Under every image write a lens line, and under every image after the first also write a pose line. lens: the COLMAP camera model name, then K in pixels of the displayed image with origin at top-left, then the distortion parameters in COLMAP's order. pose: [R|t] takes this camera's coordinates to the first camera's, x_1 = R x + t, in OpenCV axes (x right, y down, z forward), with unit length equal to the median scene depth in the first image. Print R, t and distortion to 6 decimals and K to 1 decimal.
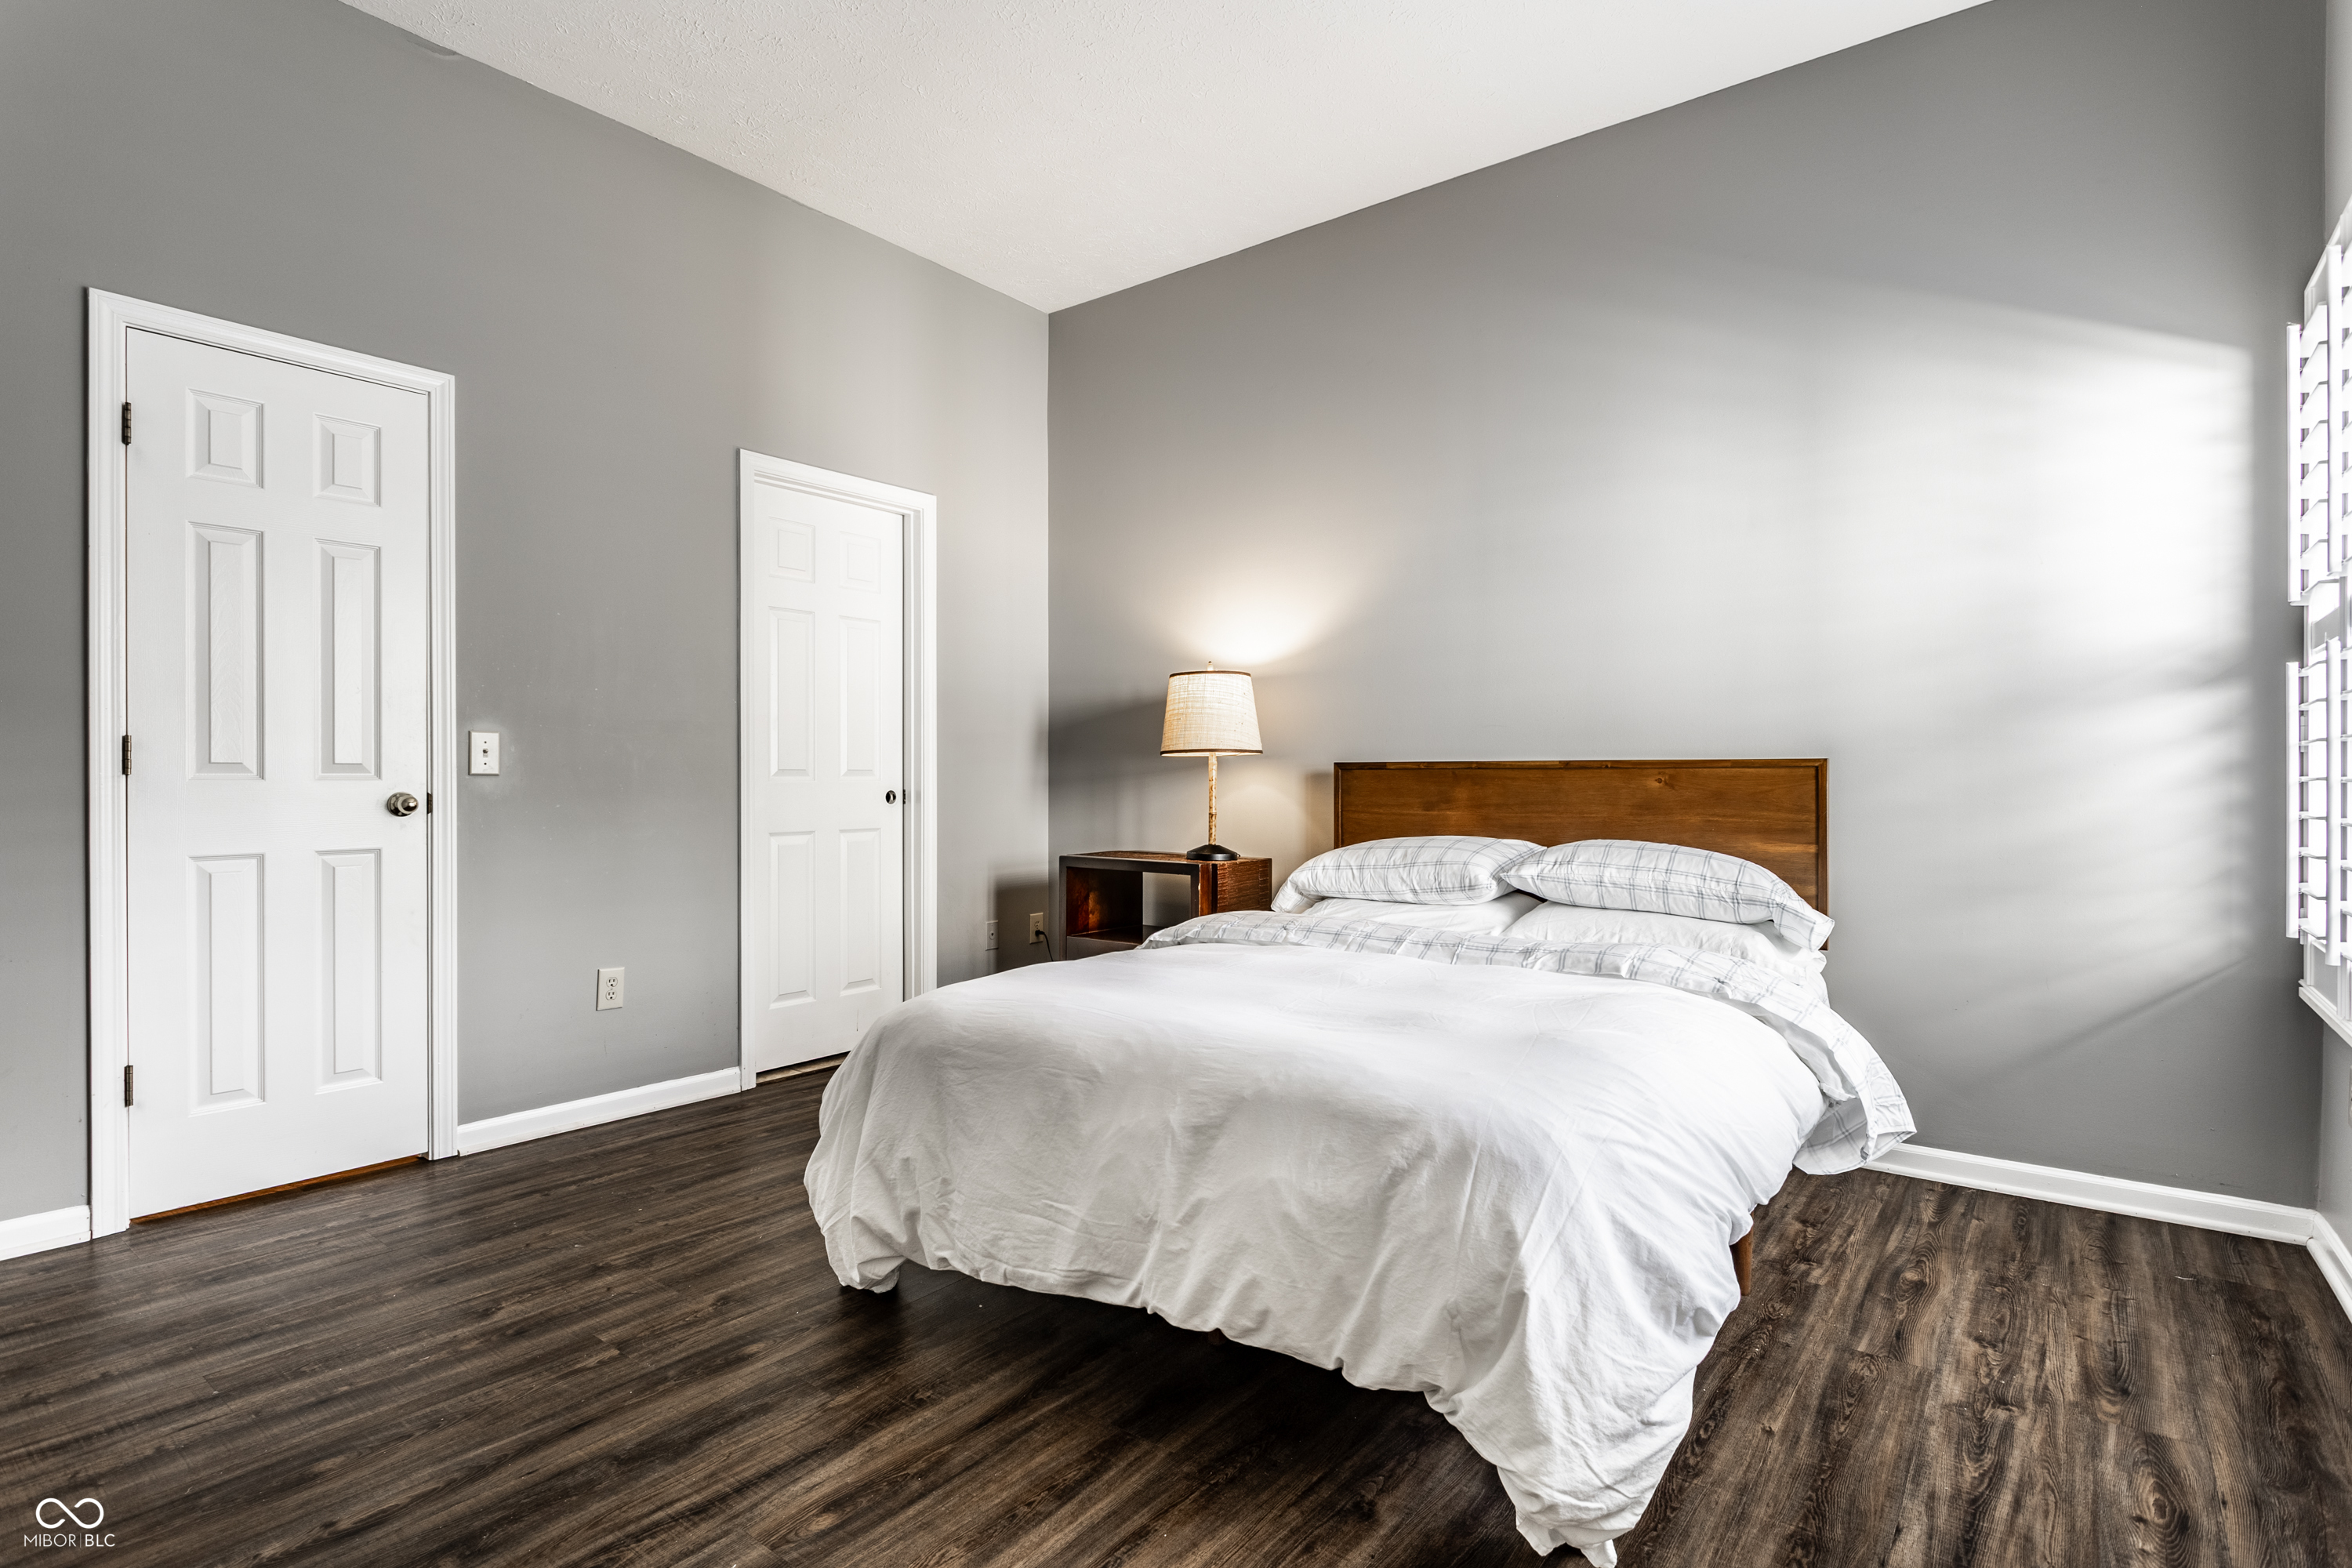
lens RADIAL K [[1182.6, 0, 1174.6], [0, 1182.6, 782.1], [0, 0, 1]] dist [-0.004418, 0.001610]
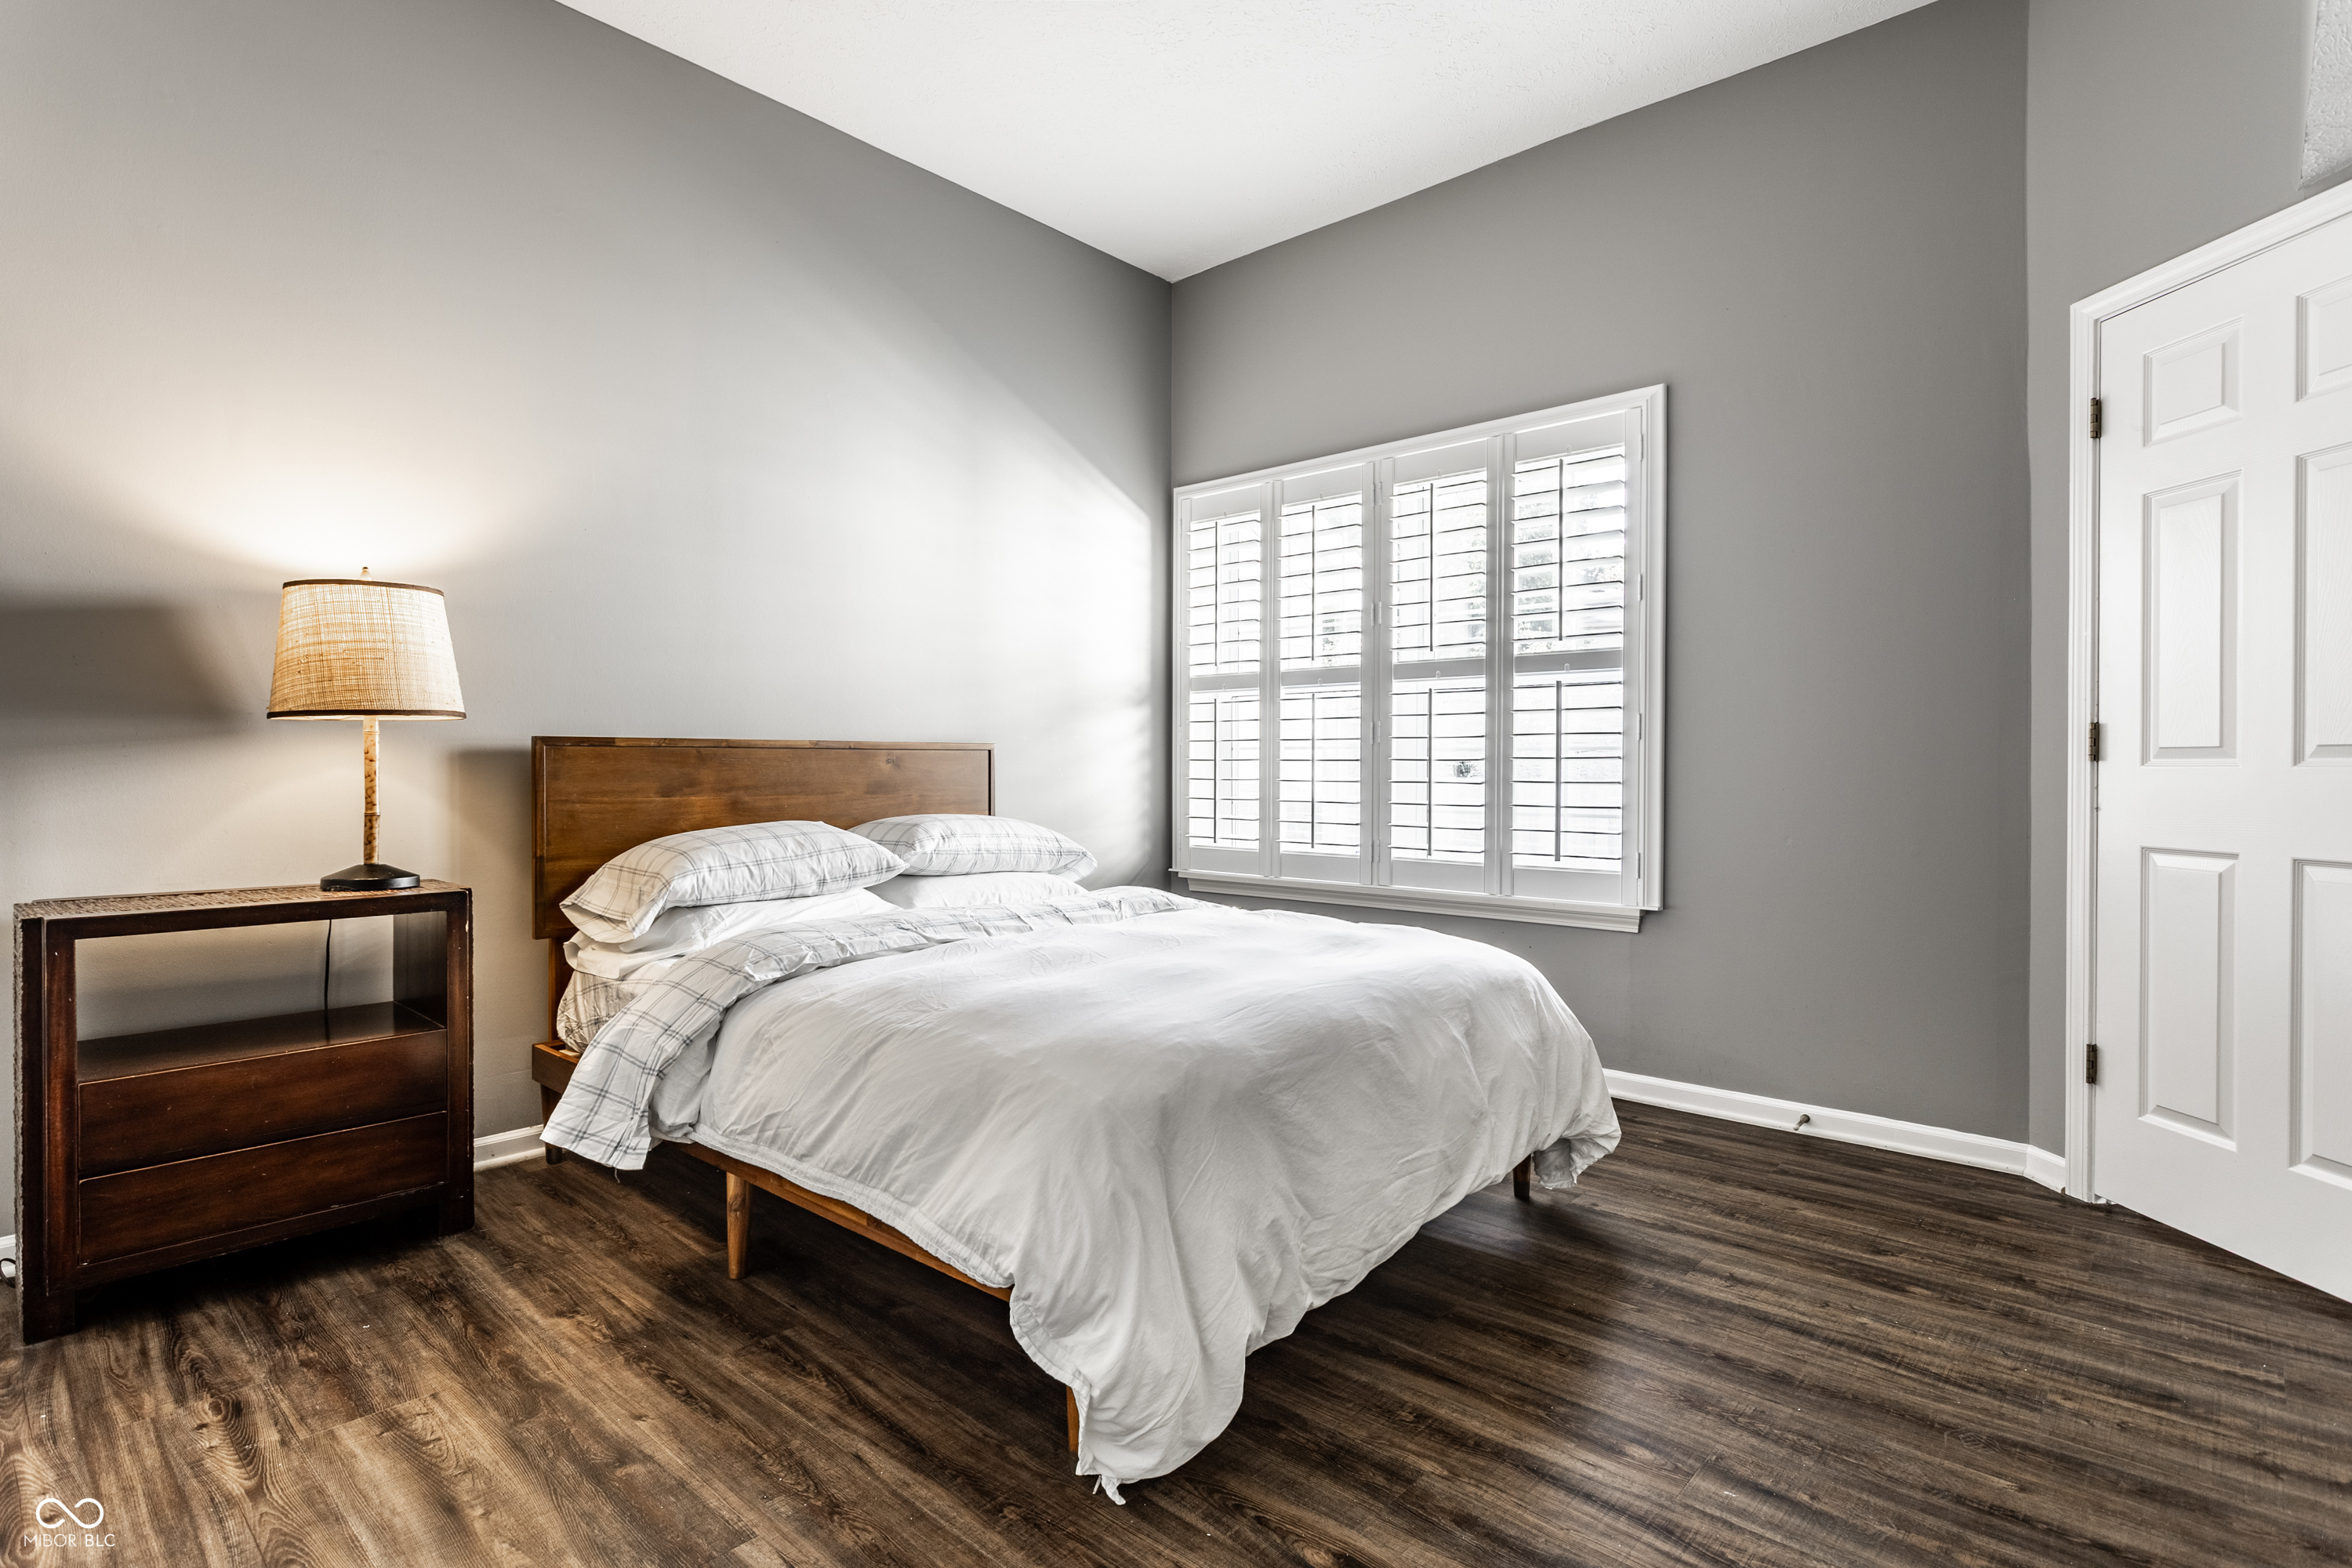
lens RADIAL K [[1182.6, 0, 1174.6], [0, 1182.6, 782.1], [0, 0, 1]] dist [-0.004418, 0.001610]
pose [[0.068361, -0.015744, 0.997536, -0.782707], [0.003762, 0.999872, 0.015523, 0.002821], [-0.997654, 0.002692, 0.068412, 0.763572]]
